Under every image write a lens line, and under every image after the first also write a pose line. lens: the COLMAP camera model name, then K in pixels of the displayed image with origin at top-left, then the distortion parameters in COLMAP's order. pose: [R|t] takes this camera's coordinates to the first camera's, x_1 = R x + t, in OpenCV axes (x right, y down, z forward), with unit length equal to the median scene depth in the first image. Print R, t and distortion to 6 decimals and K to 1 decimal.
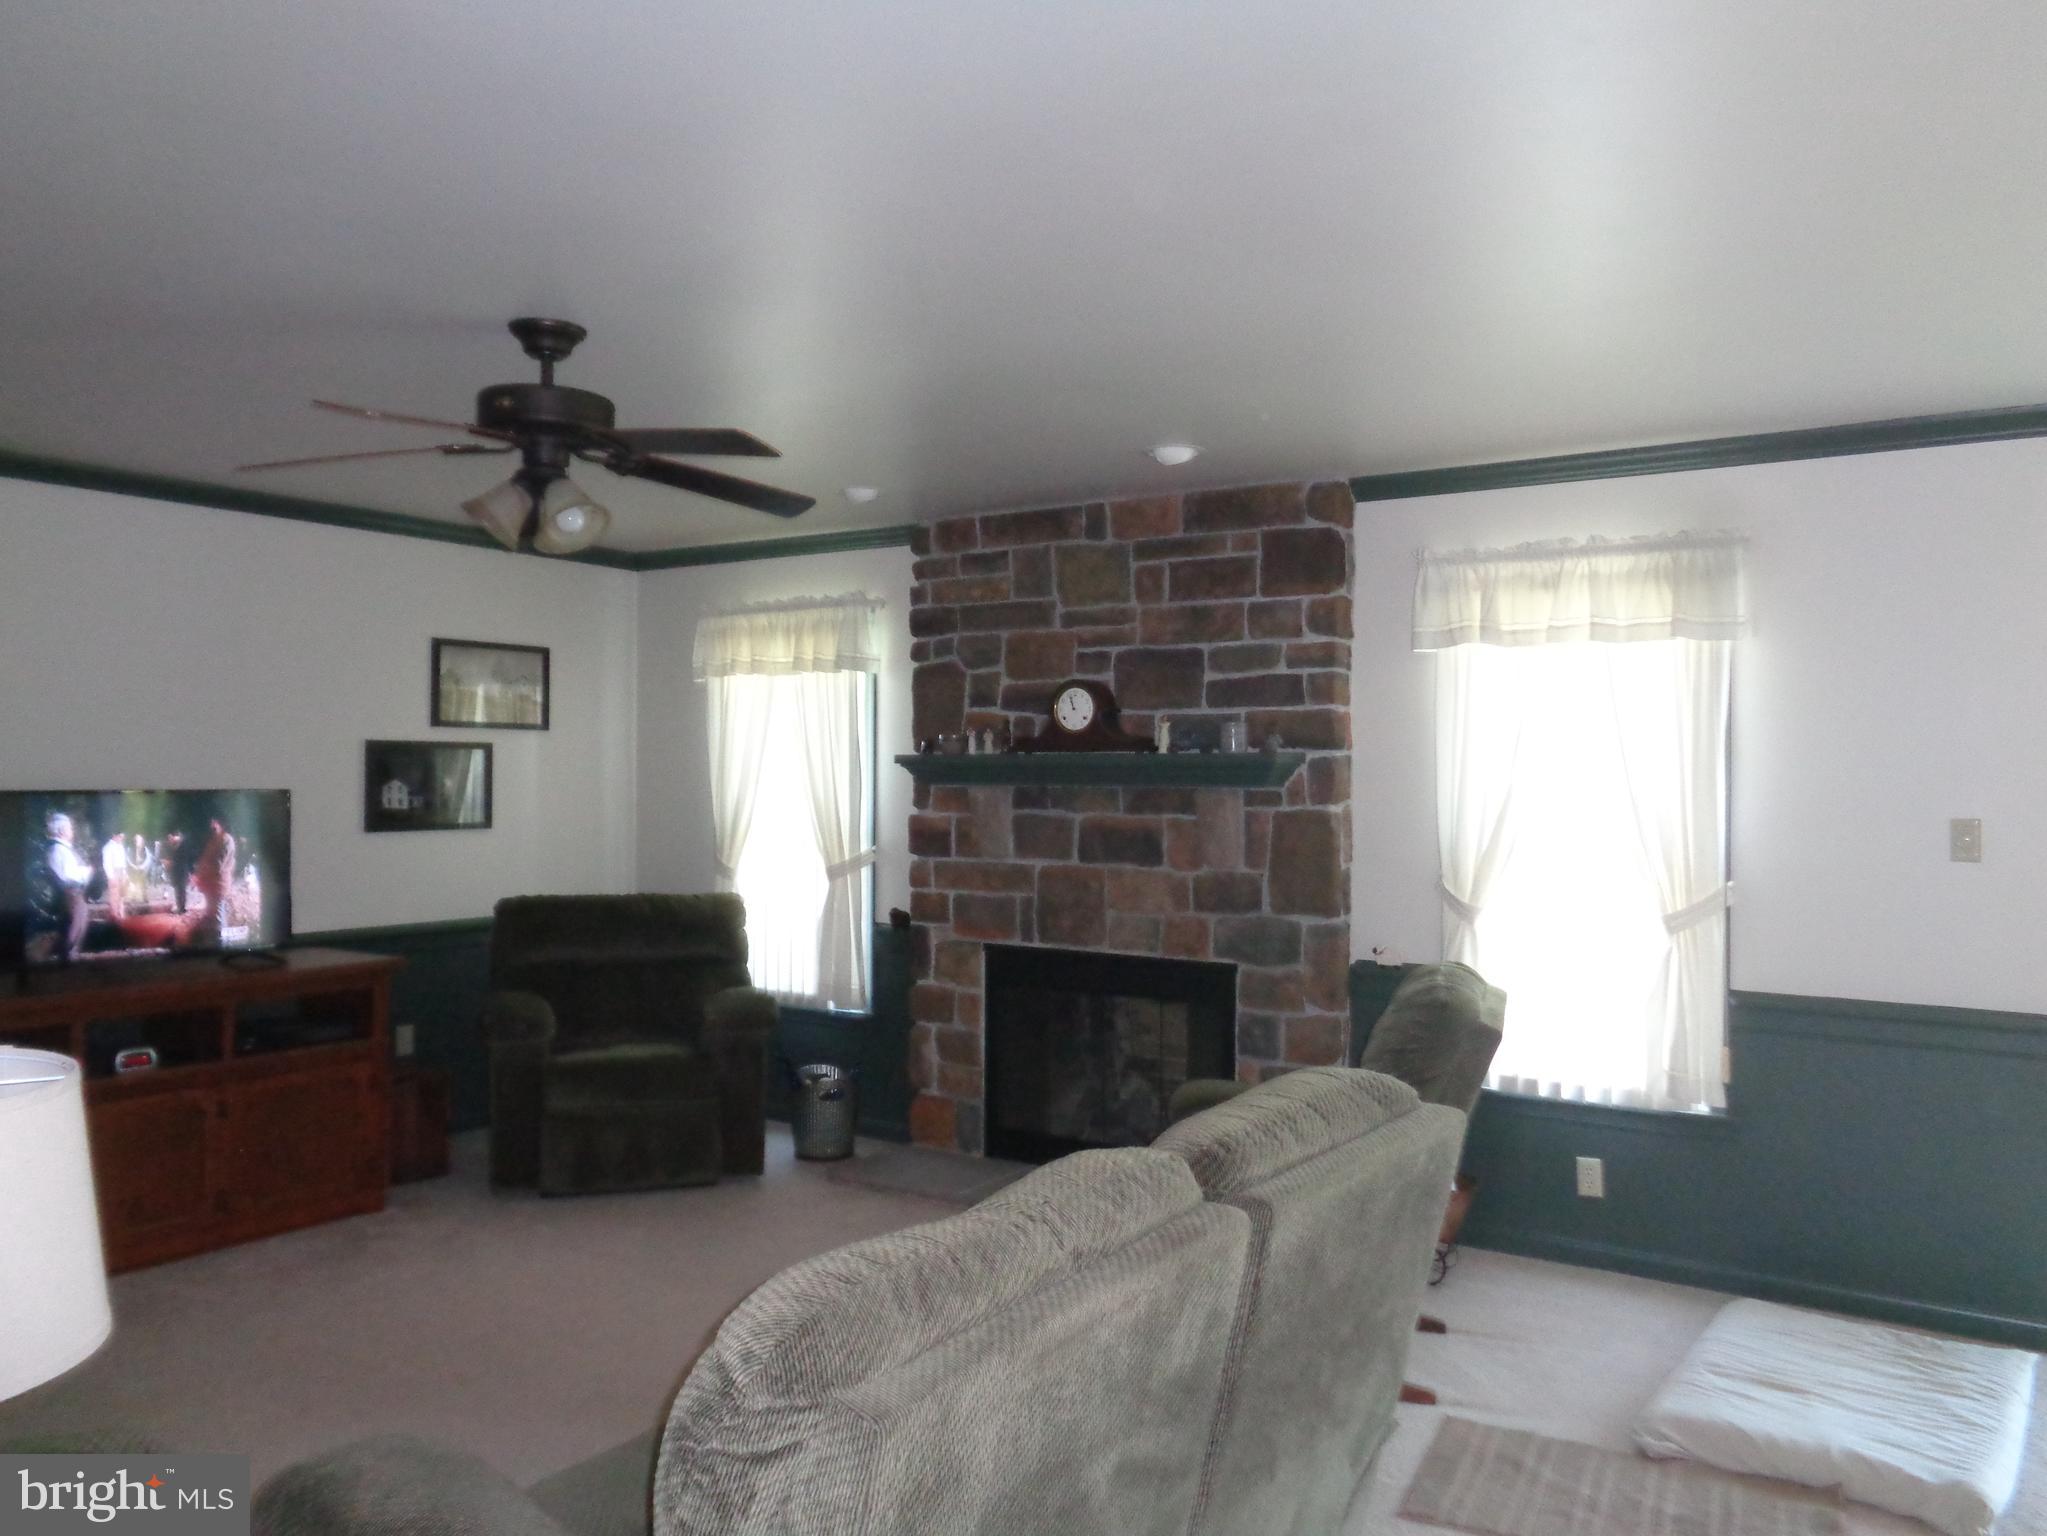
lens RADIAL K [[1539.1, 0, 1020.5], [0, 1539.1, 774.0], [0, 0, 1]] dist [0.007860, 0.004681]
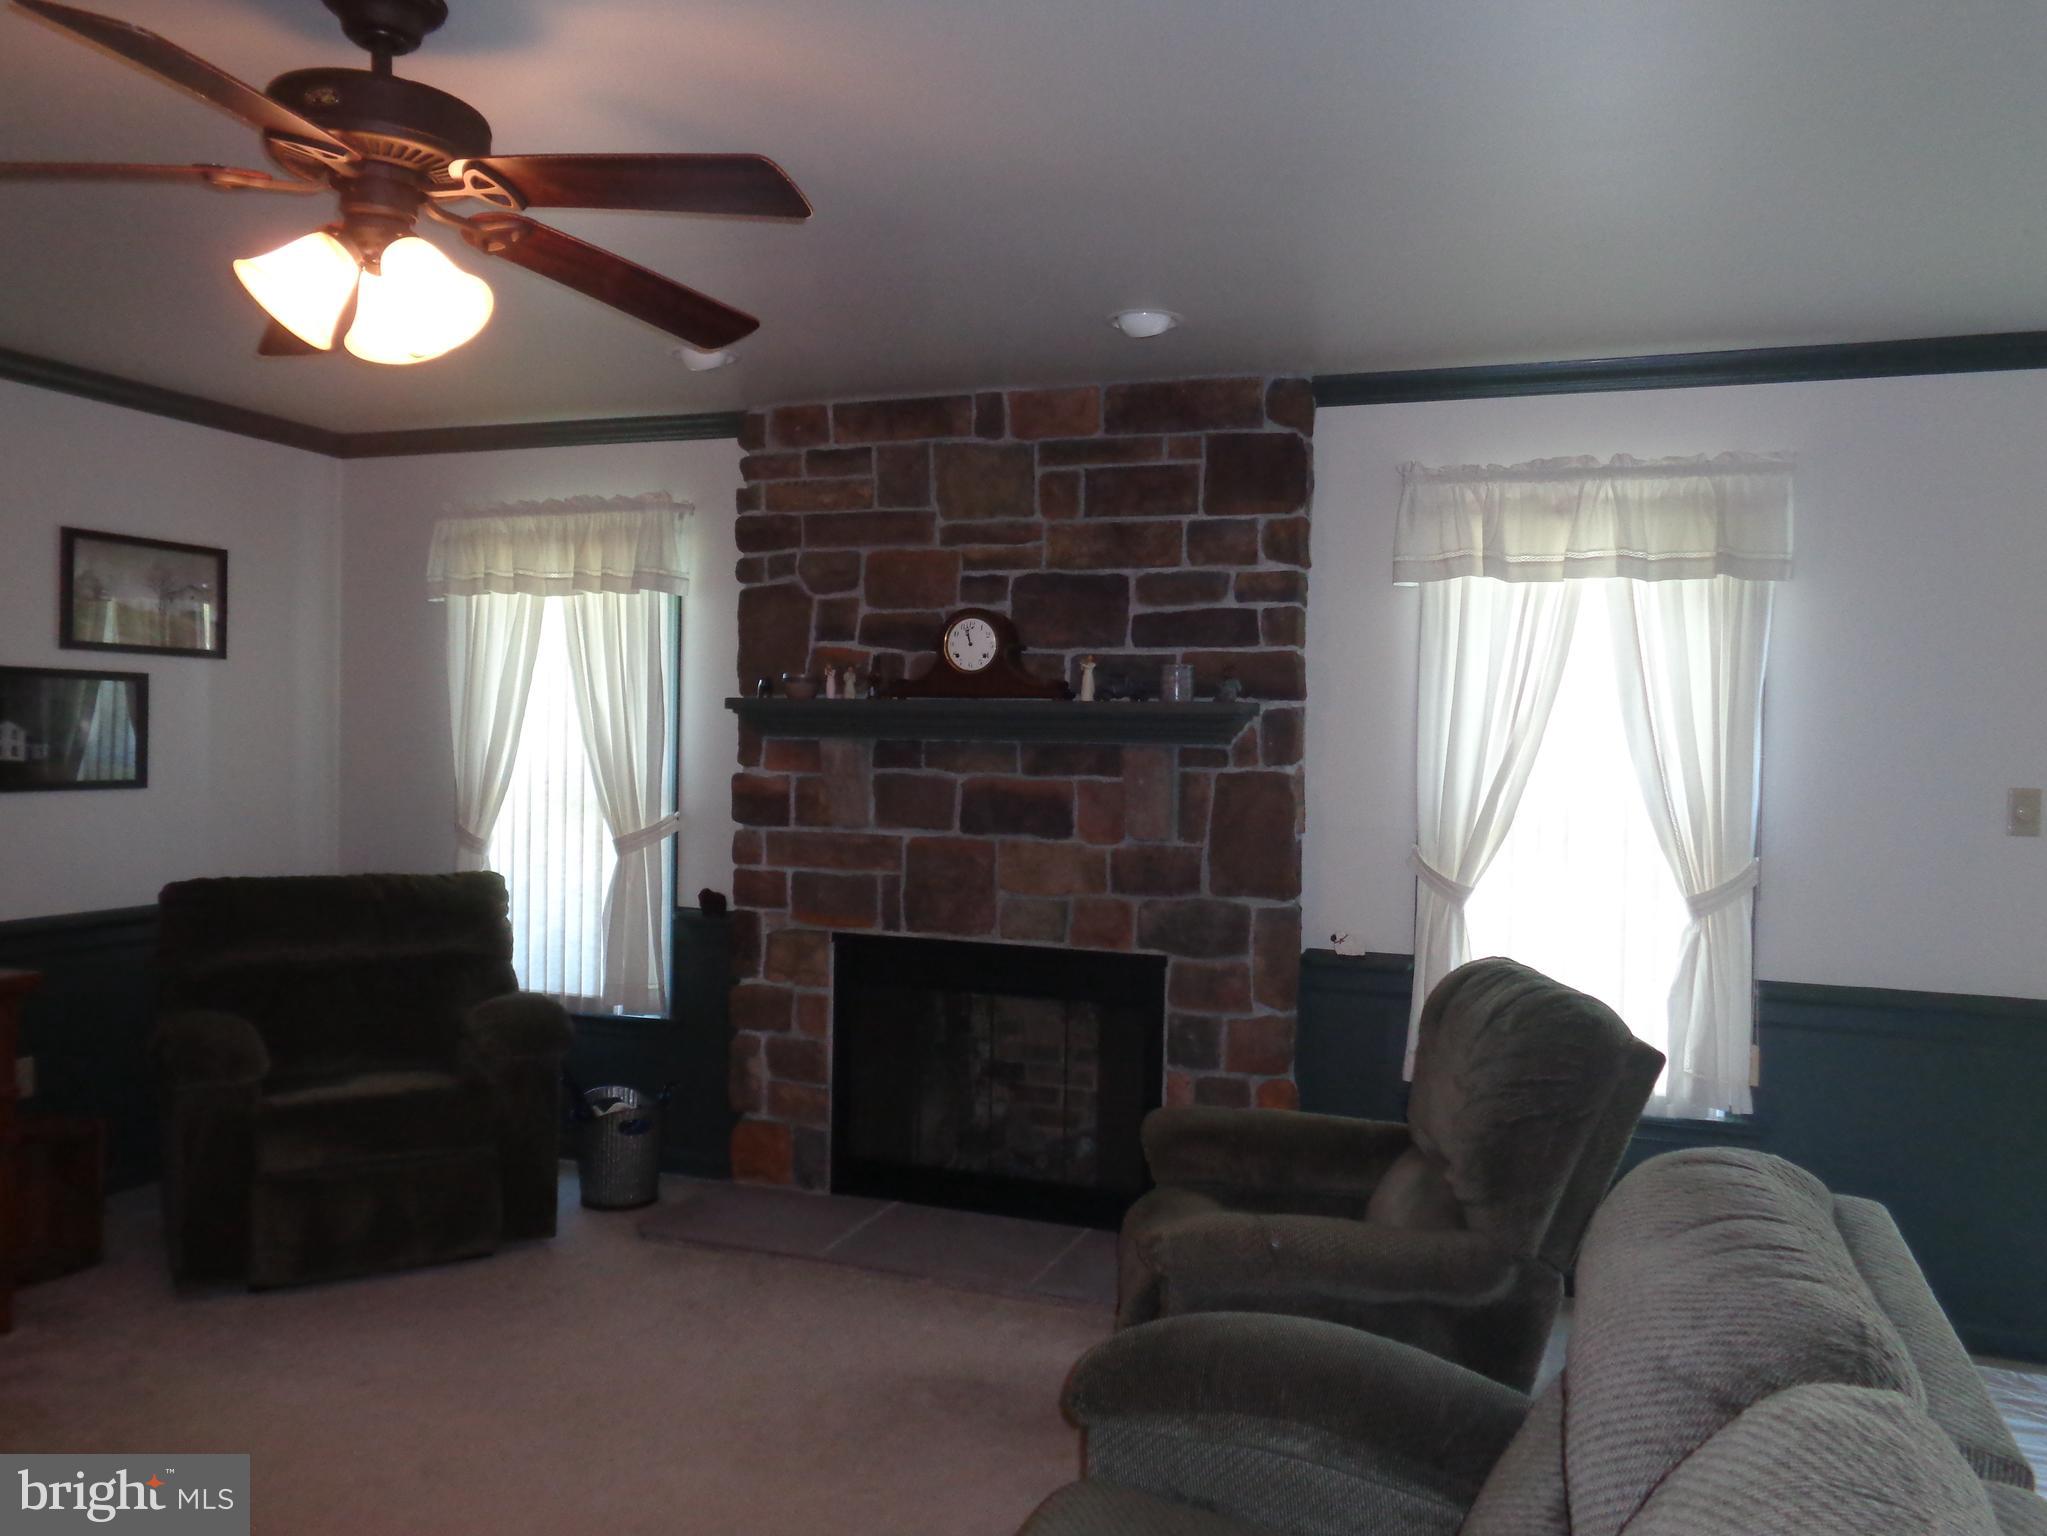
lens RADIAL K [[1539.1, 0, 1020.9], [0, 1539.1, 769.4], [0, 0, 1]] dist [0.007860, 0.004681]
pose [[0.971859, 0.008268, 0.235417, -0.126821], [-0.013886, 0.999657, 0.022214, 0.005094], [-0.235153, -0.024858, 0.971641, 0.202207]]
